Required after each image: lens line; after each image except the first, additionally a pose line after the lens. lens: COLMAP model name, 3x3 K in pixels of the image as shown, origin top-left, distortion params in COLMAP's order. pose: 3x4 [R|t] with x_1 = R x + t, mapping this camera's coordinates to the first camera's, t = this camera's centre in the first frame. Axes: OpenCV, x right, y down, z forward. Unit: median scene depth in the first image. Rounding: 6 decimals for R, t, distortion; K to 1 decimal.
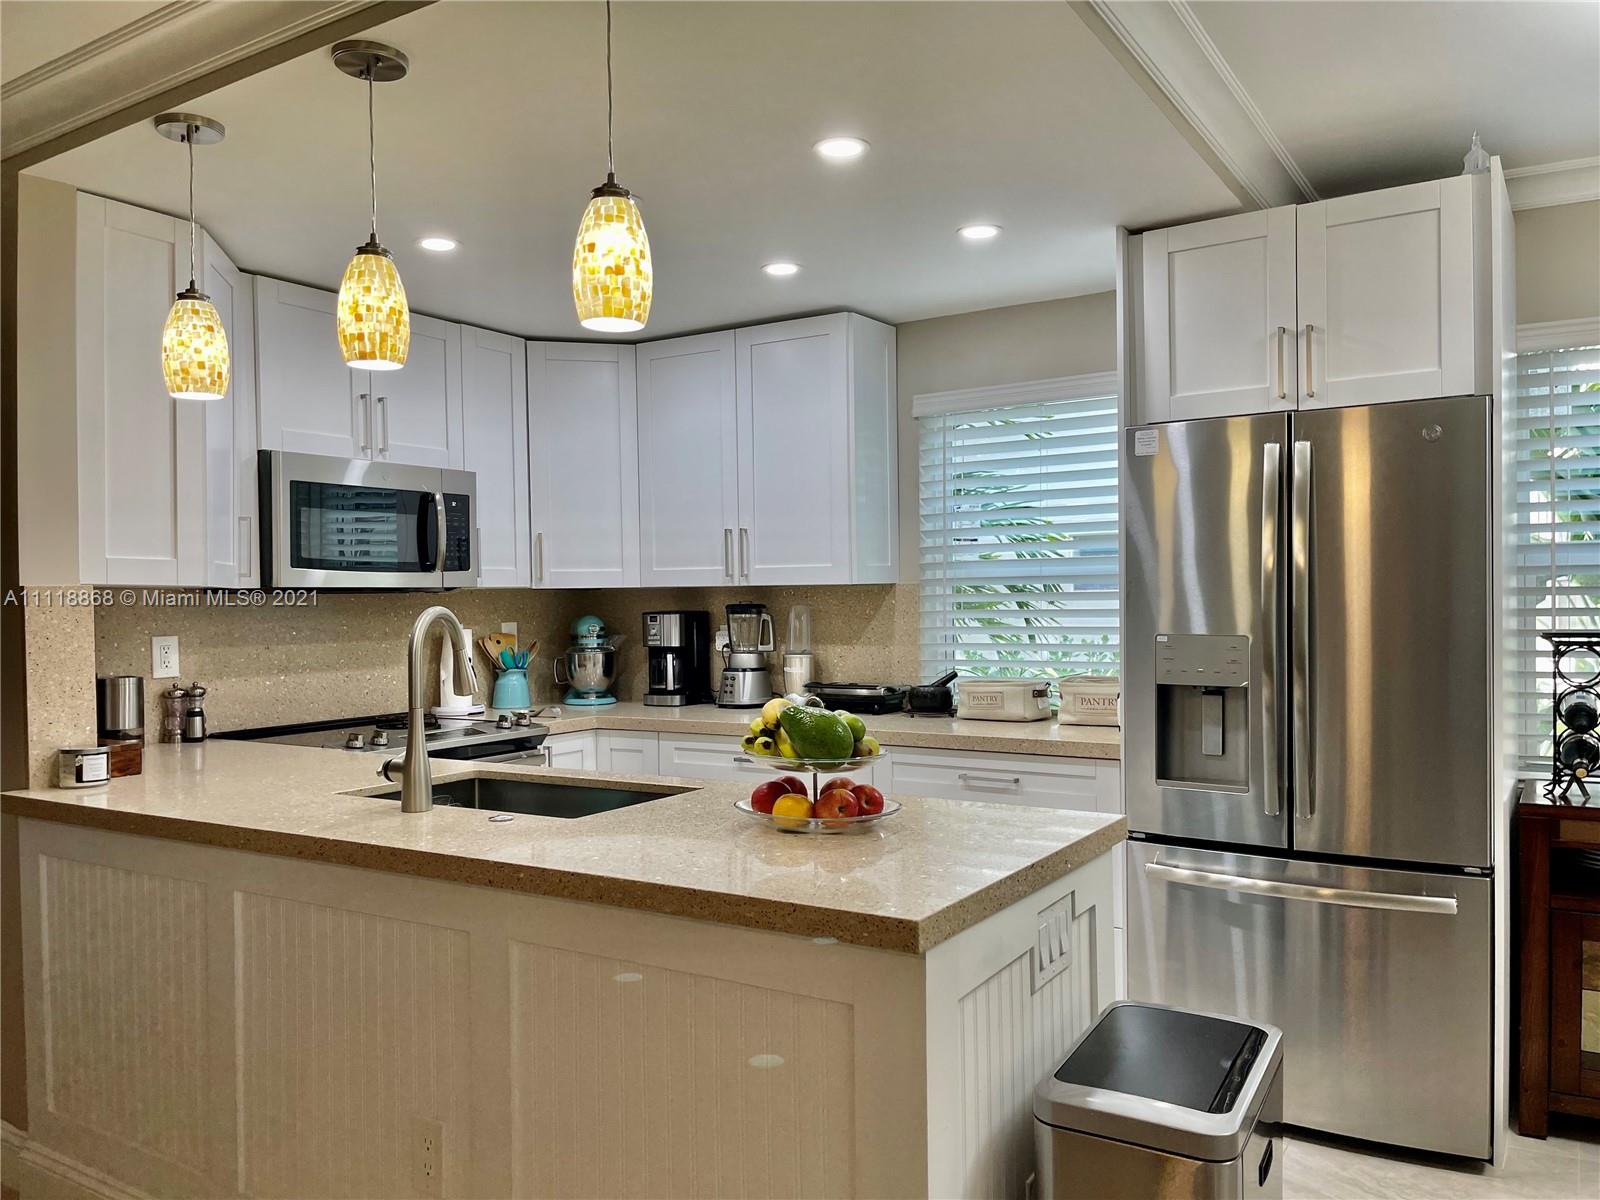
lens RADIAL K [[1207.1, 0, 811.8], [0, 1207.1, 605.5], [0, 0, 1]] dist [0.066022, -0.084497]
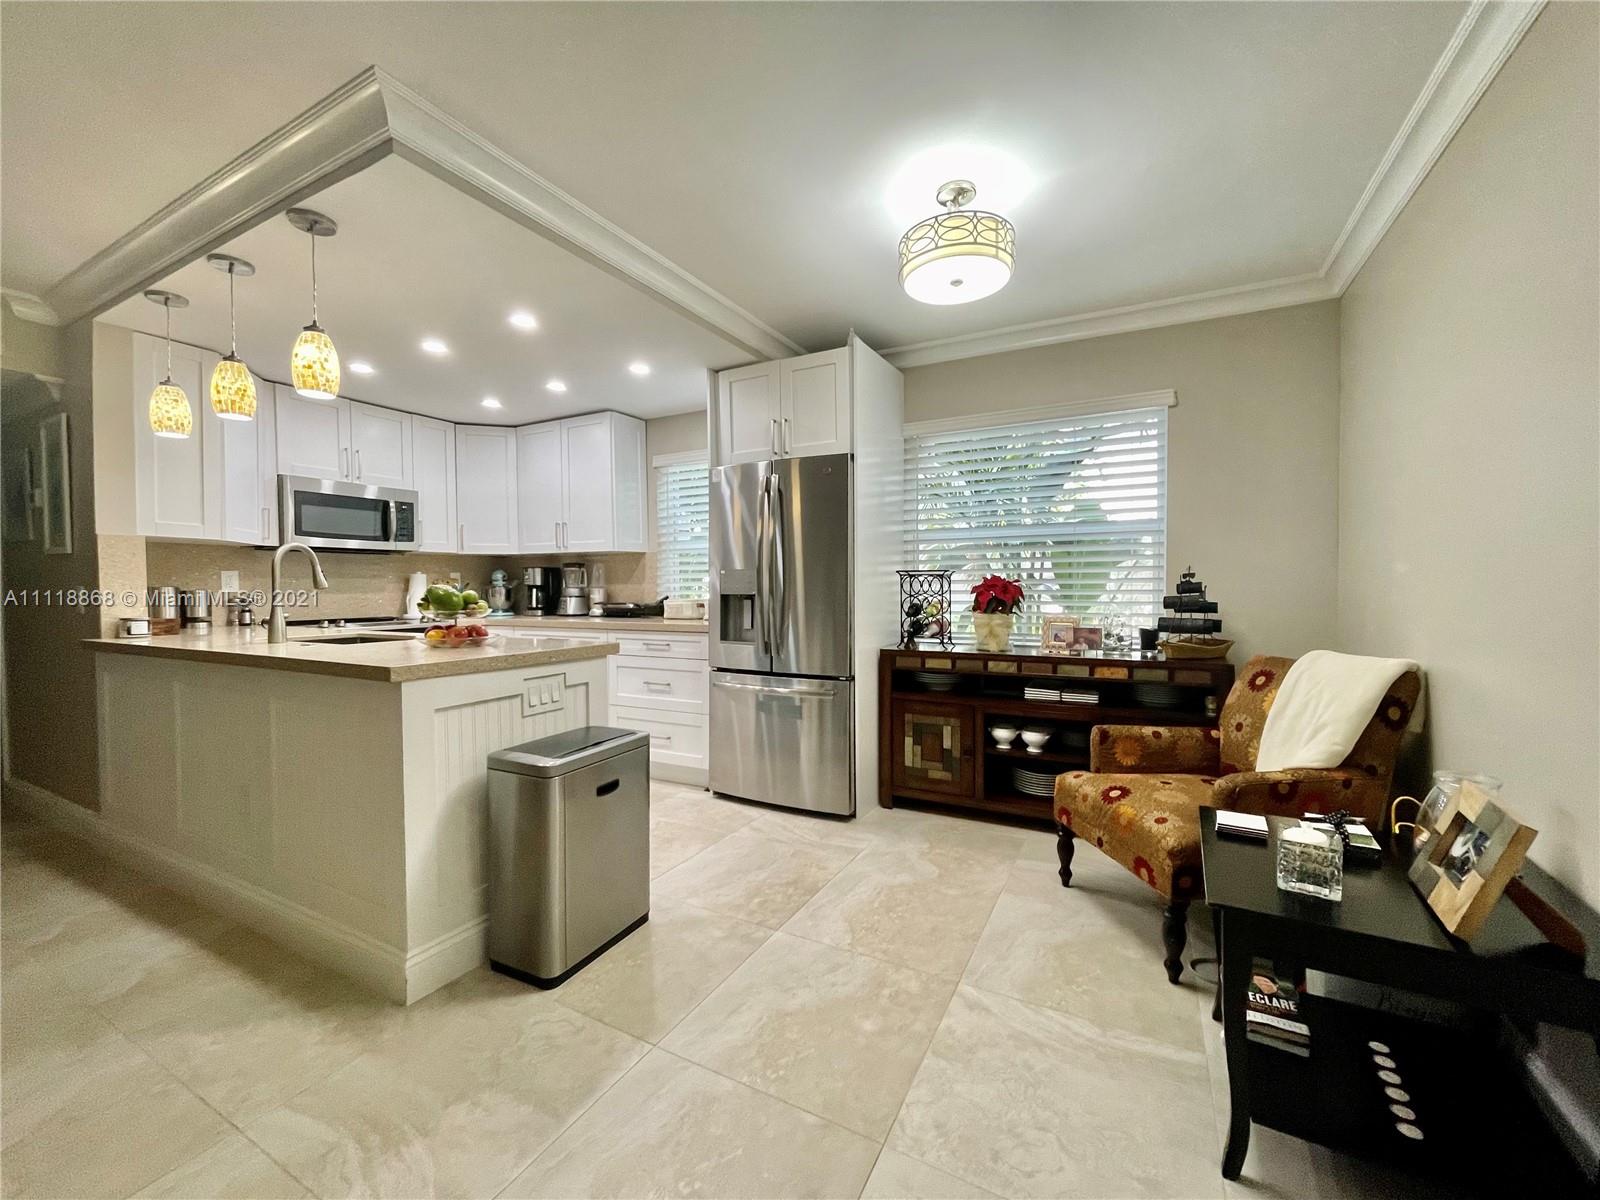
lens RADIAL K [[646.9, 0, 807.3], [0, 646.9, 600.6], [0, 0, 1]] dist [-0.005977, 0.001046]
pose [[0.997212, 0.005580, 0.074411, 0.303336], [-0.006948, 0.999811, 0.018137, 0.047539], [-0.074295, -0.018603, 0.997063, -0.079627]]
